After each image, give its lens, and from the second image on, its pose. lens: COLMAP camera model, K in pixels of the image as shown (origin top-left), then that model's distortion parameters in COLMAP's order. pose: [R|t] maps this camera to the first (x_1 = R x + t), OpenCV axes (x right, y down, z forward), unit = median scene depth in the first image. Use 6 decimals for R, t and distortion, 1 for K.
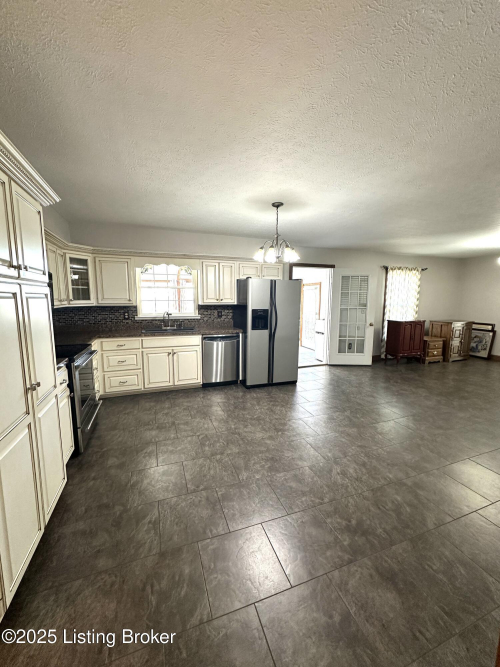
lens RADIAL K [[265.9, 0, 249.0], [0, 265.9, 334.1], [0, 0, 1]] dist [-0.001791, 0.000412]
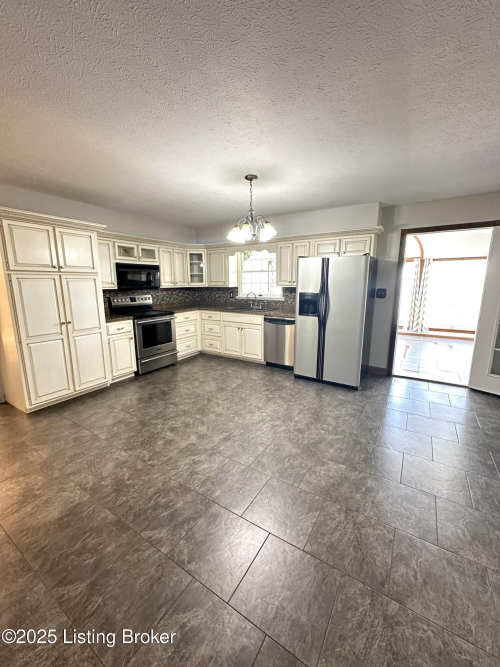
lens RADIAL K [[265.9, 0, 247.1], [0, 265.9, 333.5], [0, 0, 1]] dist [-0.001791, 0.000412]
pose [[0.603943, 0.146757, -0.783400, 0.632126], [-0.100936, 0.989071, 0.107472, -0.034286], [0.790610, 0.014167, 0.612156, 0.300436]]
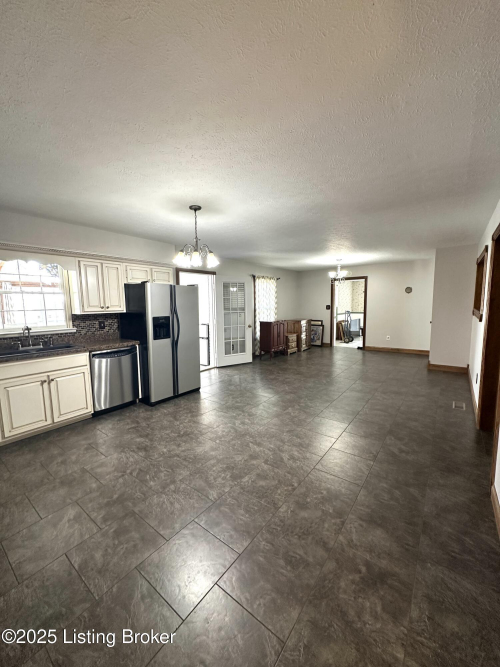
lens RADIAL K [[265.9, 0, 250.5], [0, 265.9, 334.1], [0, 0, 1]] dist [-0.001791, 0.000412]
pose [[0.841431, -0.078829, 0.534585, -0.194506], [0.090064, 0.995923, 0.005097, -0.010728], [-0.532807, 0.043858, 0.845100, 0.064367]]
